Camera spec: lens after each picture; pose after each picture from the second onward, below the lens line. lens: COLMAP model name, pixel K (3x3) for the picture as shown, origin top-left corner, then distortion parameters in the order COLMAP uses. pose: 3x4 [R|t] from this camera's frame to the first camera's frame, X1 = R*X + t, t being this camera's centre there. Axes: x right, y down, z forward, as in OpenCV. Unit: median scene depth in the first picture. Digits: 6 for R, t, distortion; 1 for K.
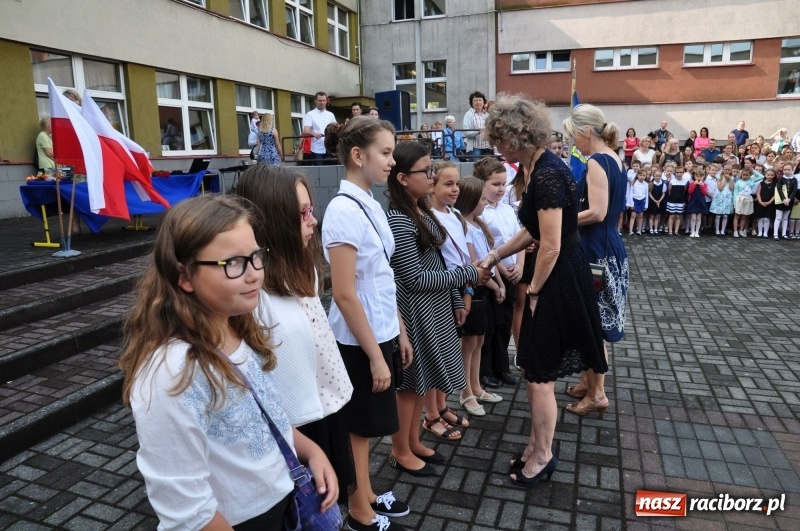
lens RADIAL K [[560.7, 0, 403.1], [0, 560.7, 275.7], [0, 0, 1]] dist [-0.124143, 0.071198]
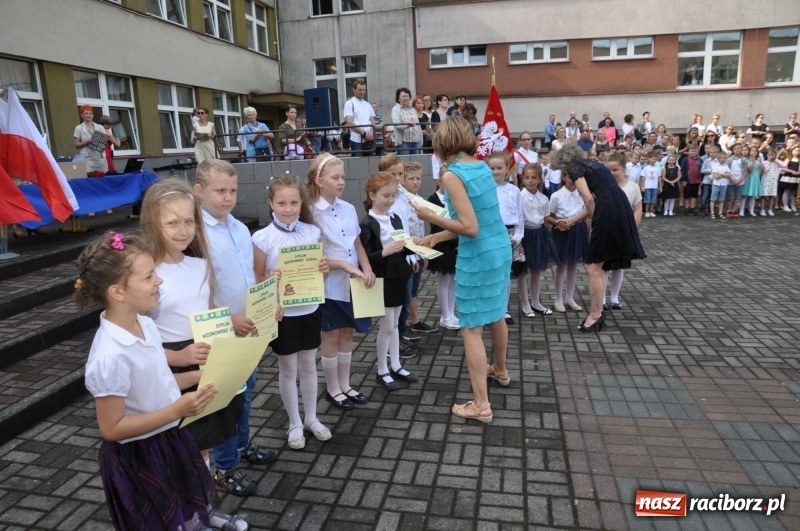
lens RADIAL K [[561.4, 0, 390.9], [0, 561.4, 280.5], [0, 0, 1]] dist [-0.122603, 0.066360]
pose [[0.992476, -0.045401, 0.113709, -0.018885], [0.043460, 0.998865, 0.019495, 0.007059], [-0.114465, -0.014407, 0.993323, -0.031078]]
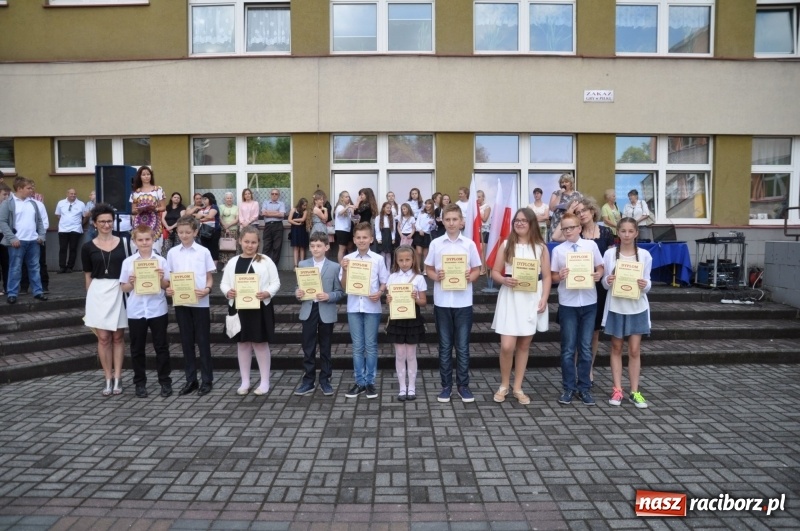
lens RADIAL K [[584.9, 0, 398.7], [0, 584.9, 263.0], [0, 0, 1]] dist [-0.108724, 0.083053]
pose [[0.325065, 0.073370, -0.942841, 0.345081], [-0.205345, 0.978675, 0.005362, -0.032519], [0.923129, 0.191864, 0.333199, 0.110574]]
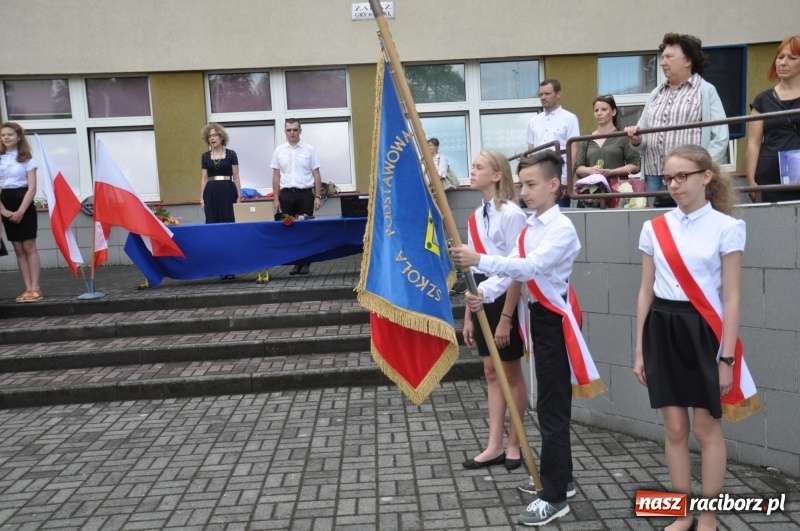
lens RADIAL K [[787.8, 0, 402.9], [0, 787.8, 265.4], [0, 0, 1]] dist [-0.017613, 0.221042]
pose [[0.356760, 0.085759, -0.930251, 0.459447], [-0.159183, 0.986796, 0.029924, -0.109662], [0.920534, 0.137404, 0.365701, 0.449785]]
